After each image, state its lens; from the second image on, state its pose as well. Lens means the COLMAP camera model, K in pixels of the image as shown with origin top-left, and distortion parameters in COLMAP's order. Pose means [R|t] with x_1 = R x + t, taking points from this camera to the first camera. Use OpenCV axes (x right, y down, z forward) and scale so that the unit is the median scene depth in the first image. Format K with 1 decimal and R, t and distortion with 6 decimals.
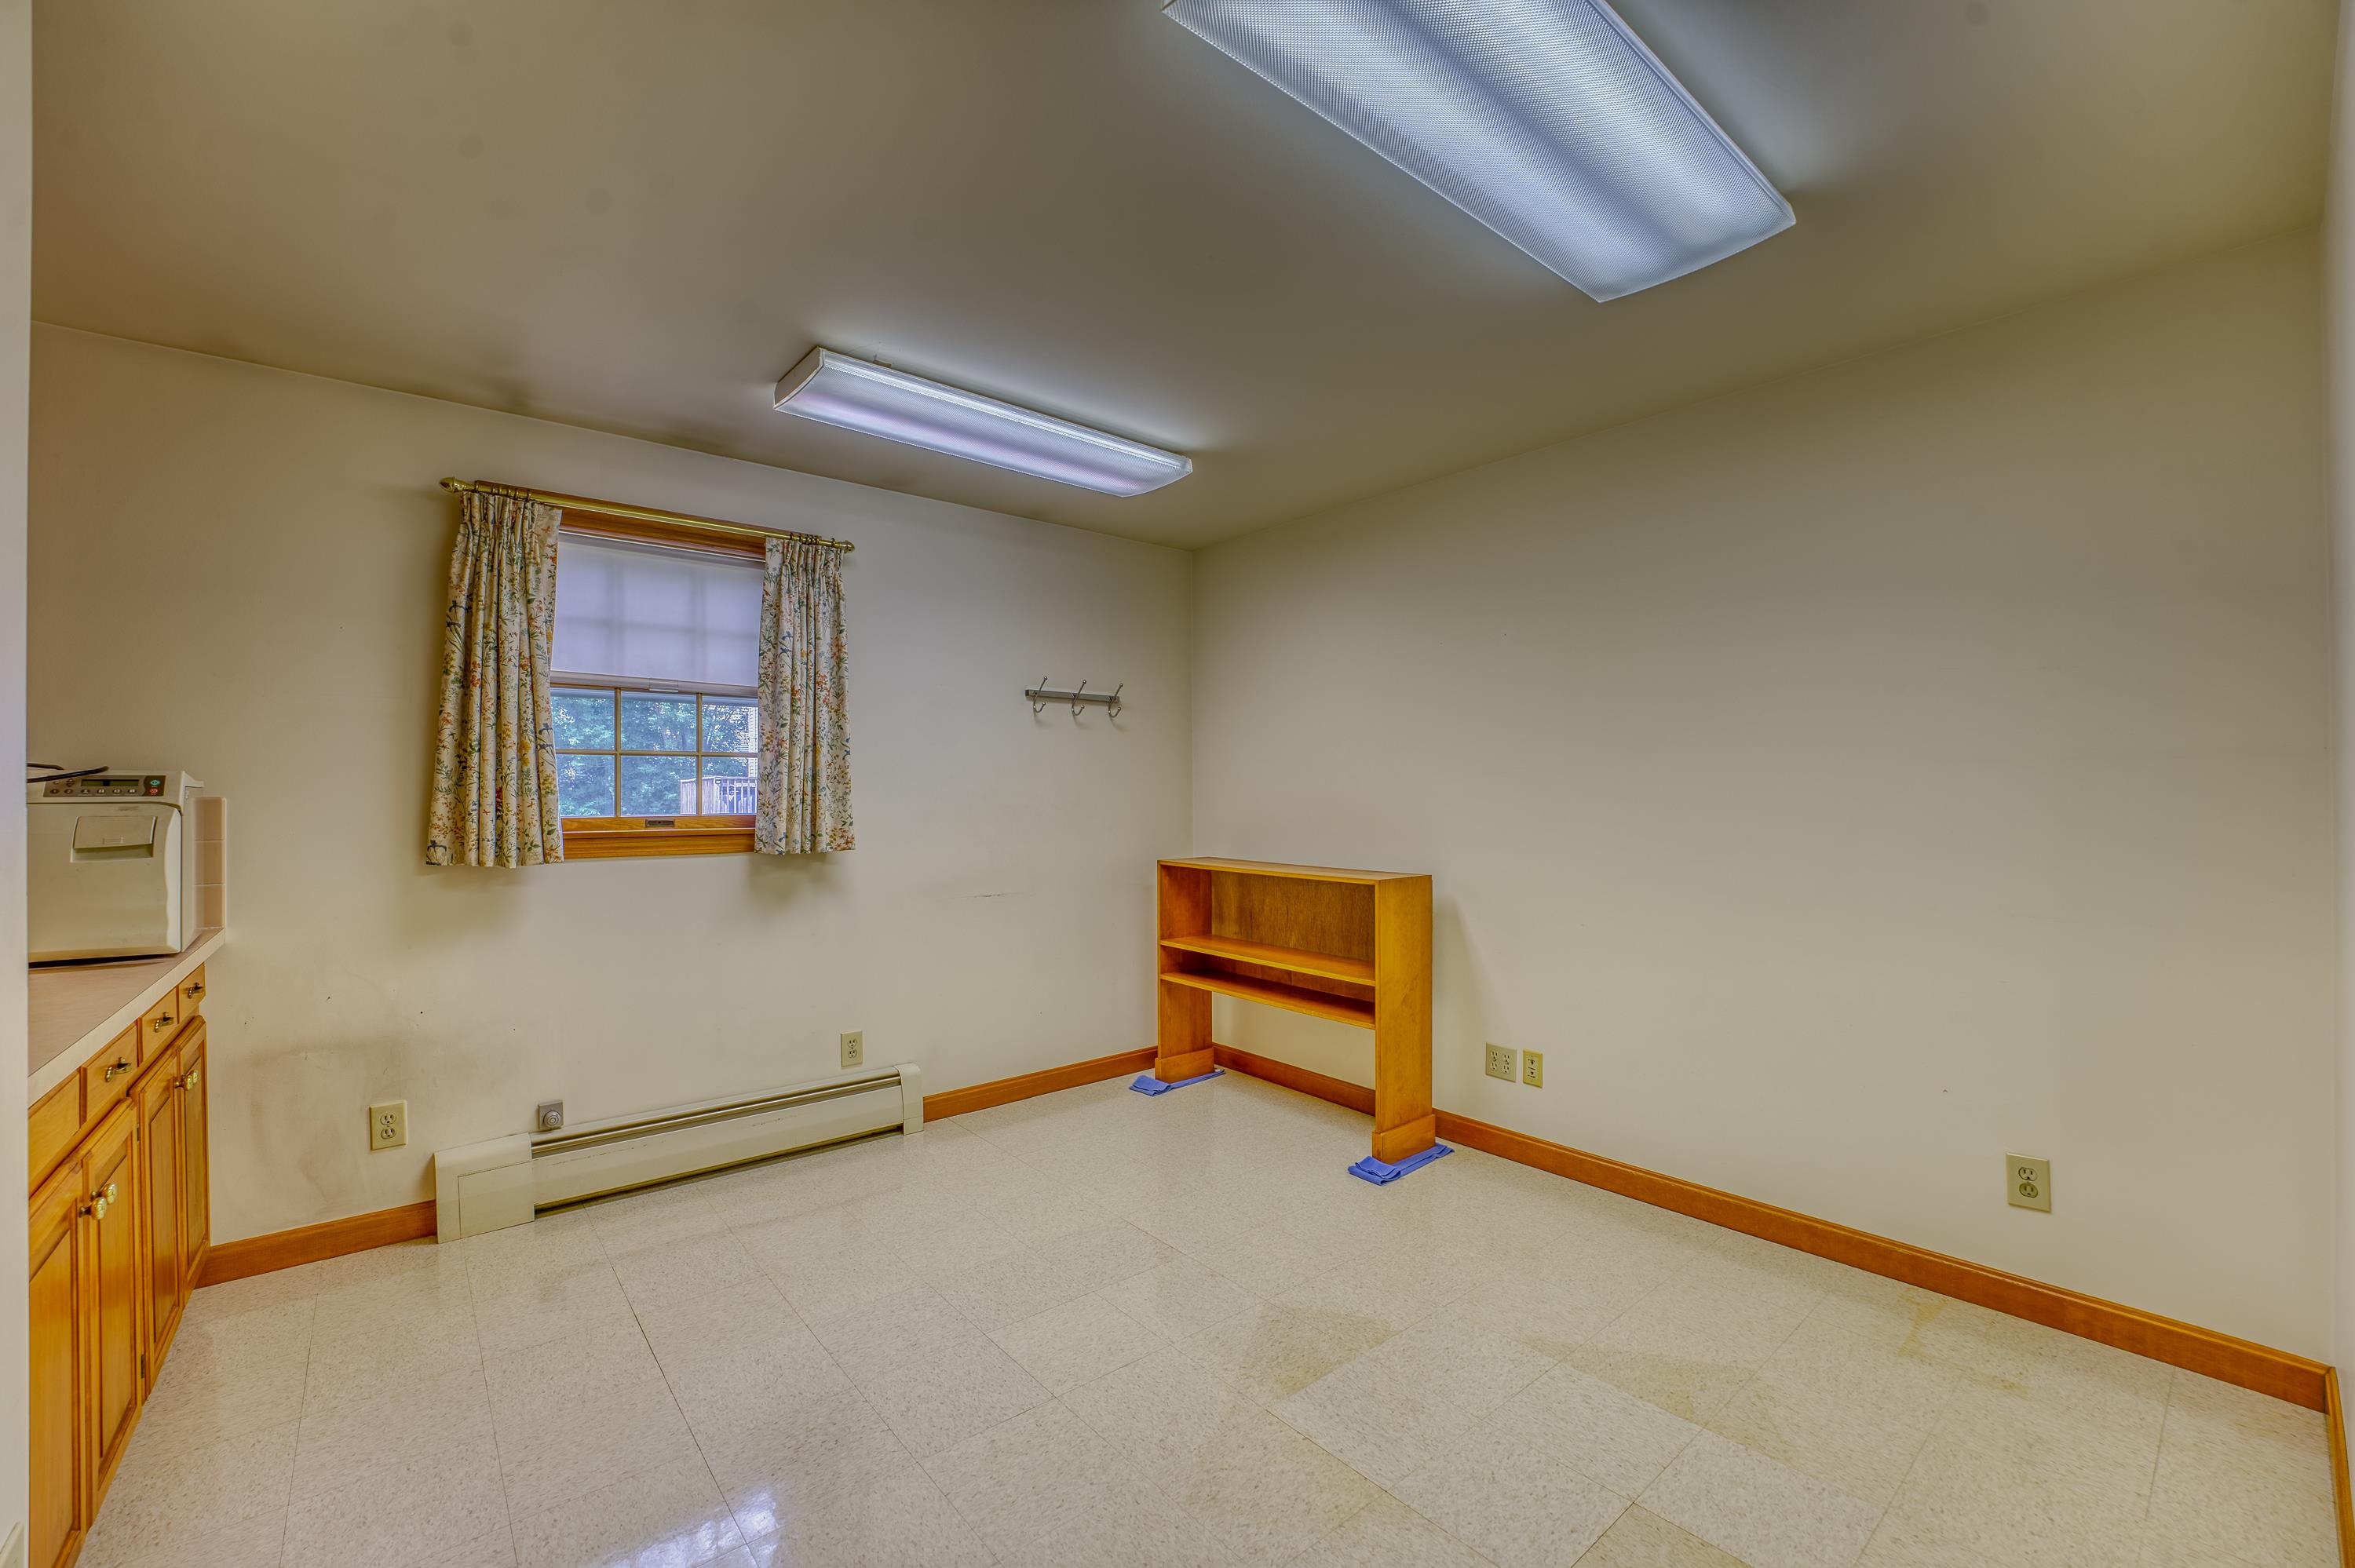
lens RADIAL K [[969.8, 0, 1180.3], [0, 969.8, 781.9], [0, 0, 1]] dist [-0.001825, -0.000014]
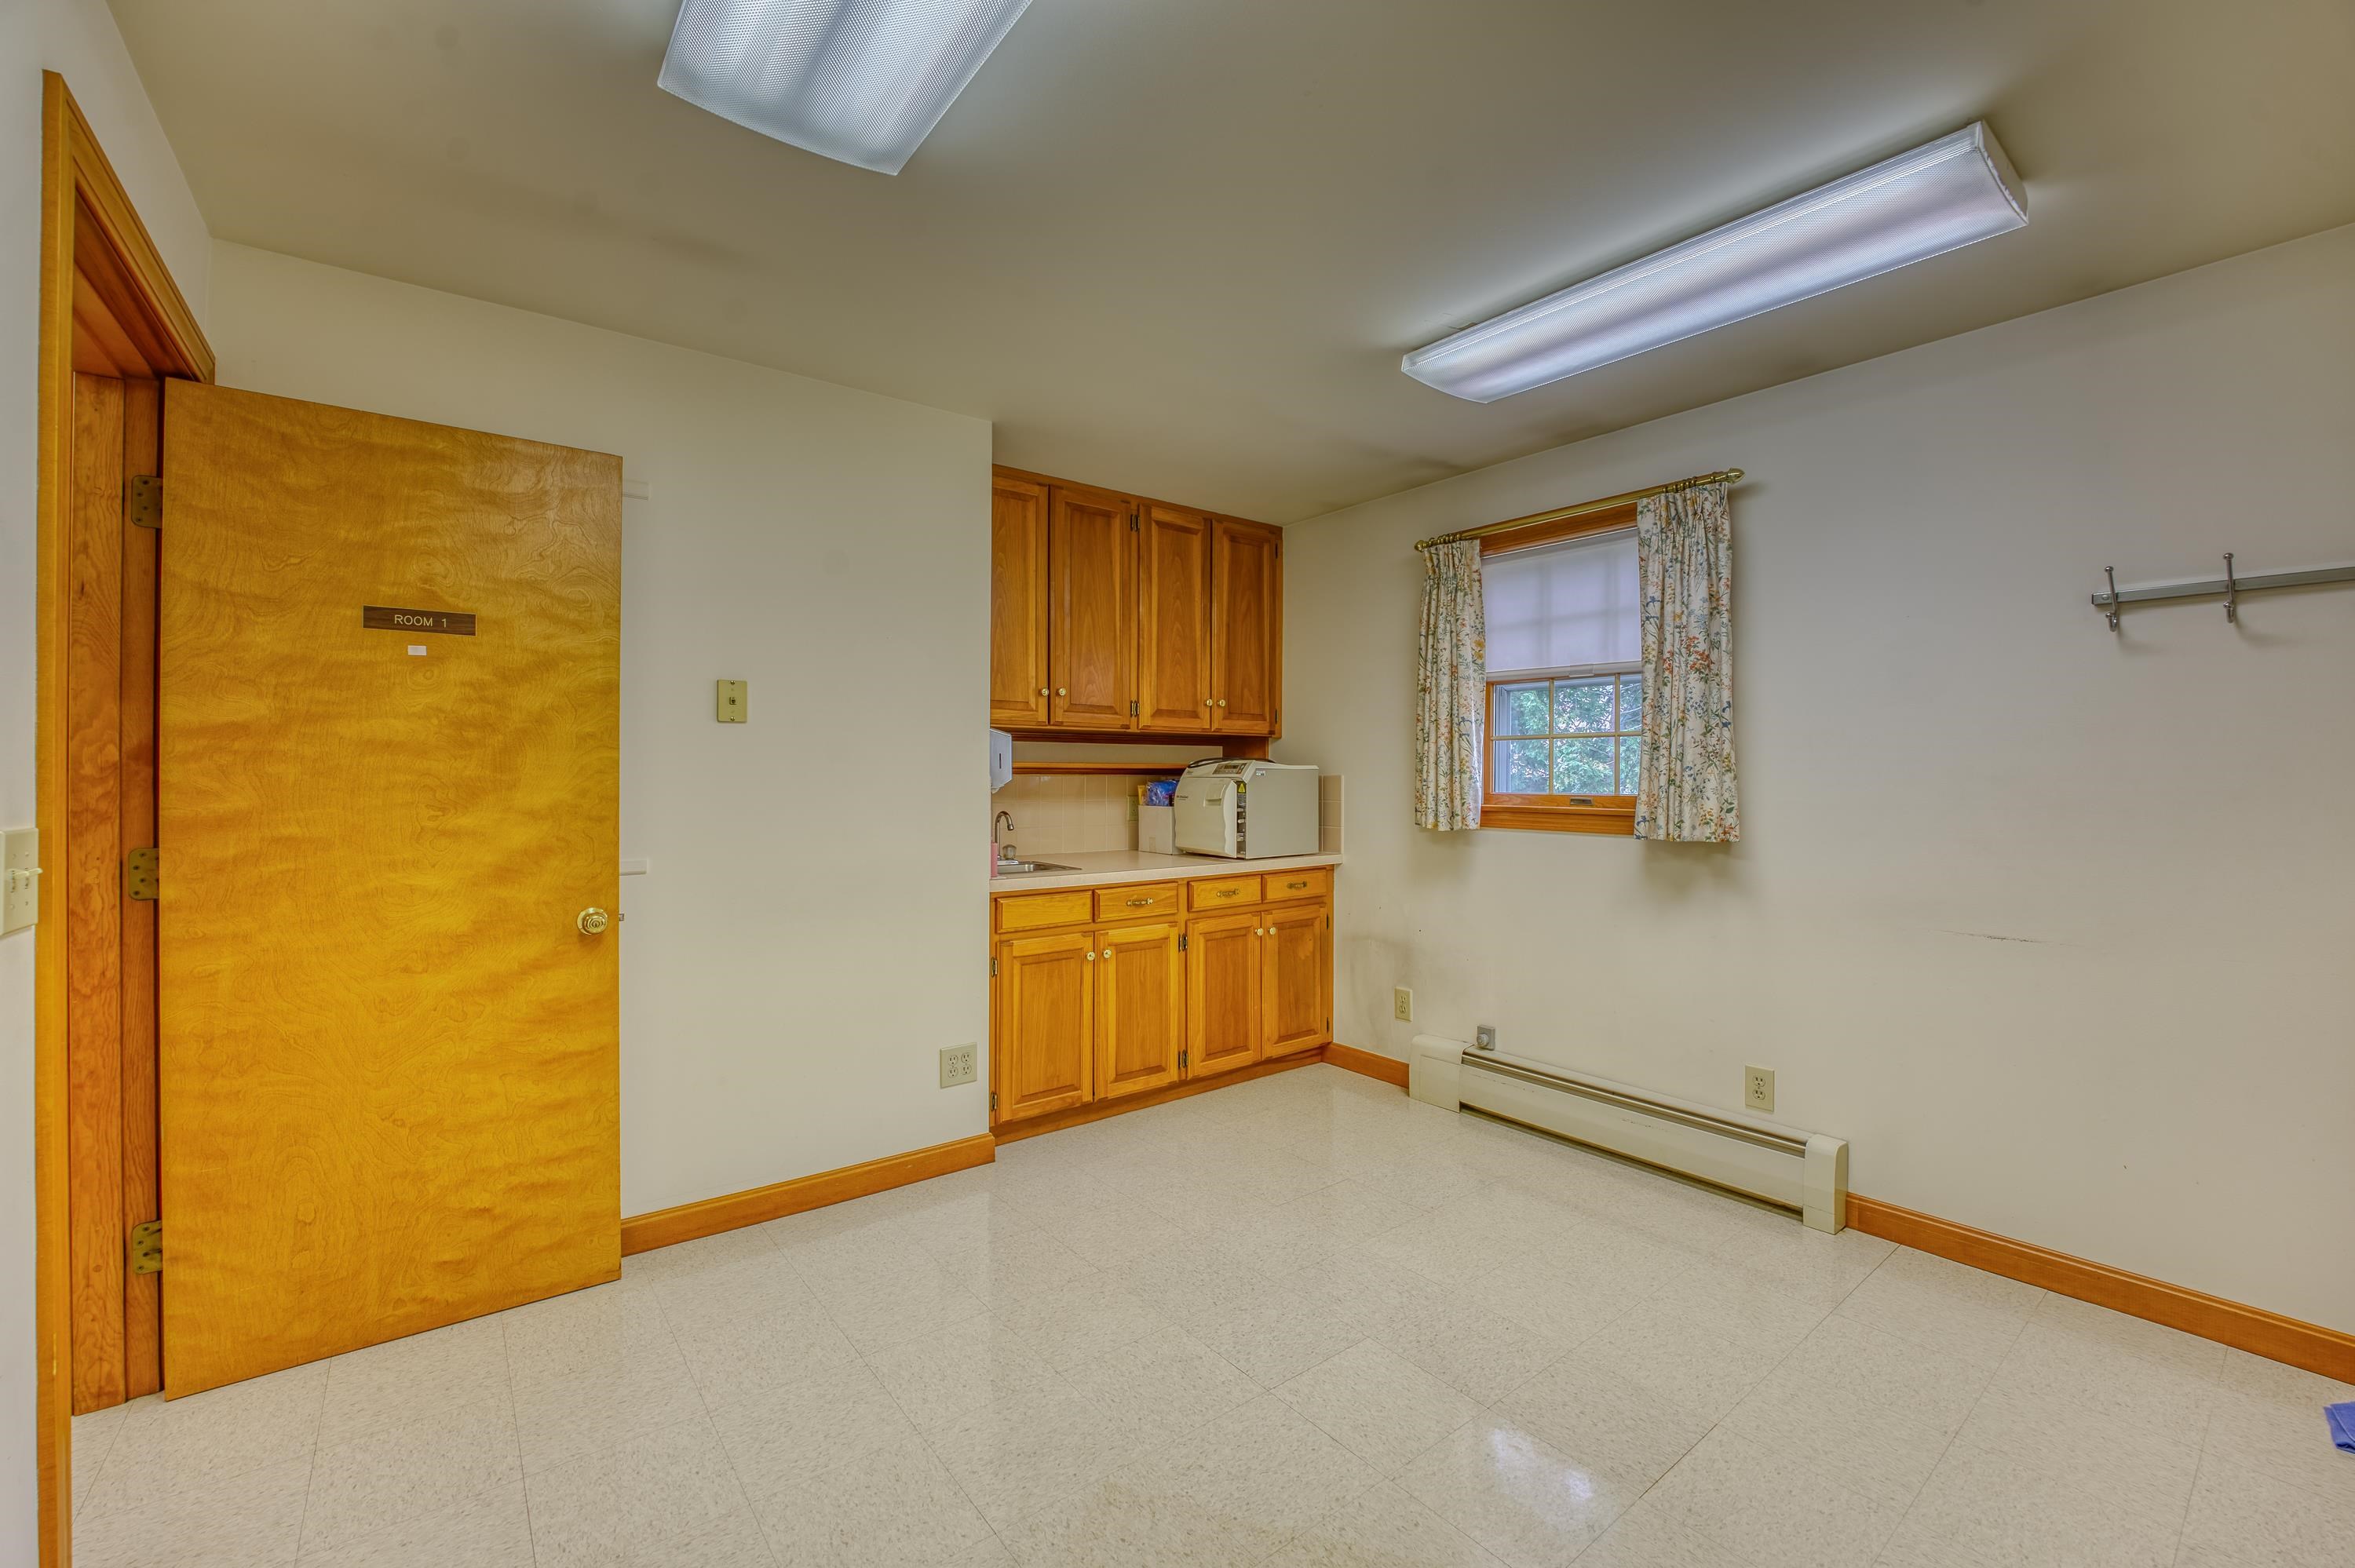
lens RADIAL K [[969.8, 0, 1180.3], [0, 969.8, 781.9], [0, 0, 1]] dist [-0.001825, -0.000014]
pose [[-0.015857, 0.006775, -0.999851, 0.542095], [0.005690, 0.999961, 0.006686, 0.011924], [0.999858, -0.005584, -0.015895, 0.599263]]
